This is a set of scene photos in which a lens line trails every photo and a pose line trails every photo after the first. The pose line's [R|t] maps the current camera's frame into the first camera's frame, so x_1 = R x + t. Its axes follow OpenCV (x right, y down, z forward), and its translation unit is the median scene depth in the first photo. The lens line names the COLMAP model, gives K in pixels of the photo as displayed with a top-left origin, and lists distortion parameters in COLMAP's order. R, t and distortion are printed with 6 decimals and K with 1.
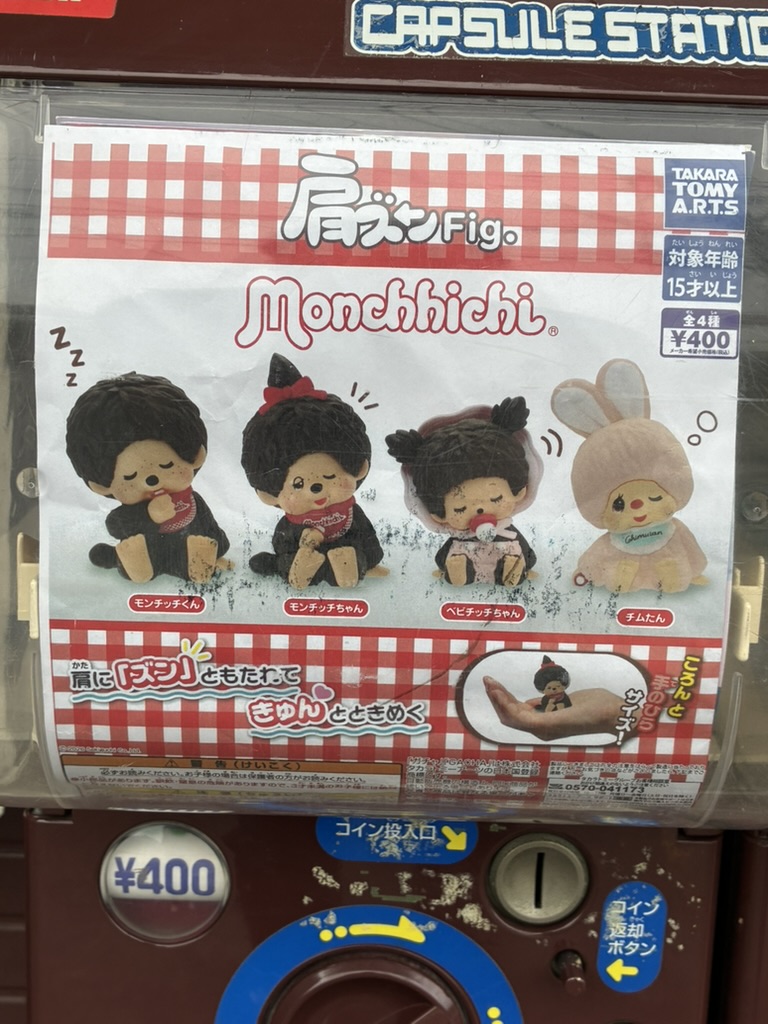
lens RADIAL K [[1281.4, 0, 384.0], [0, 1281.4, 512.0], [0, 0, 1]] dist [0.127305, -0.483308]
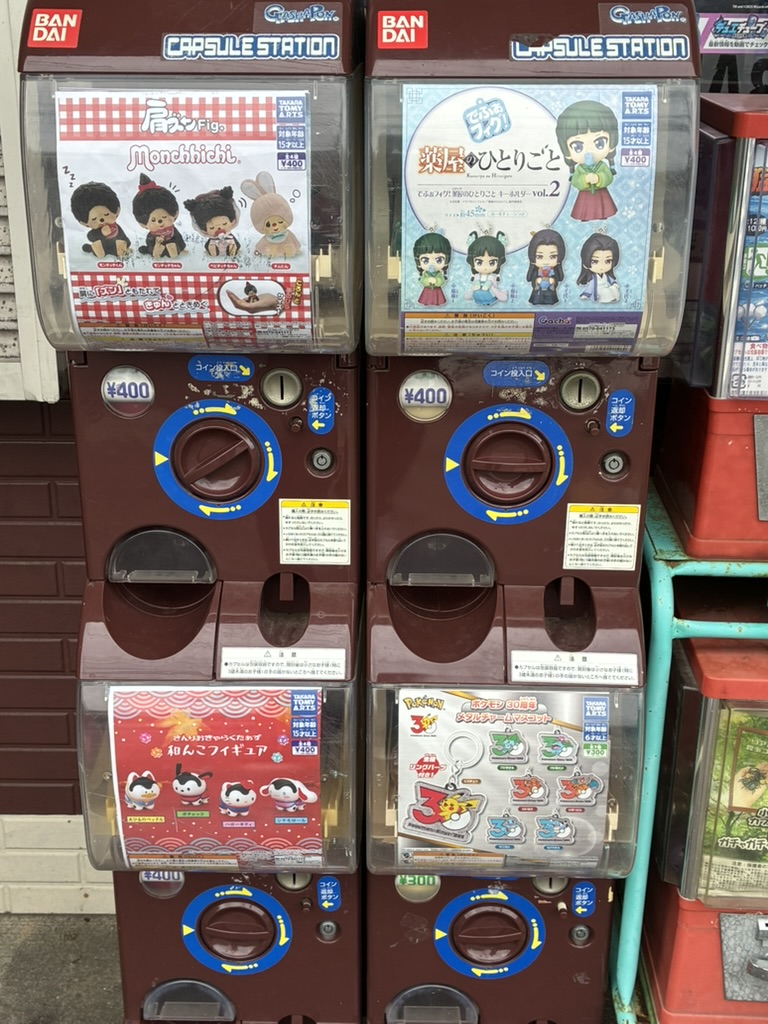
lens RADIAL K [[1281.4, 0, 384.0], [0, 1281.4, 512.0], [0, 0, 1]] dist [0.127305, -0.483308]
pose [[0.999211, -0.020786, -0.033840, 0.514833], [0.026811, 0.981673, 0.188679, 0.084832], [0.029298, -0.189438, 0.981456, -1.864063]]
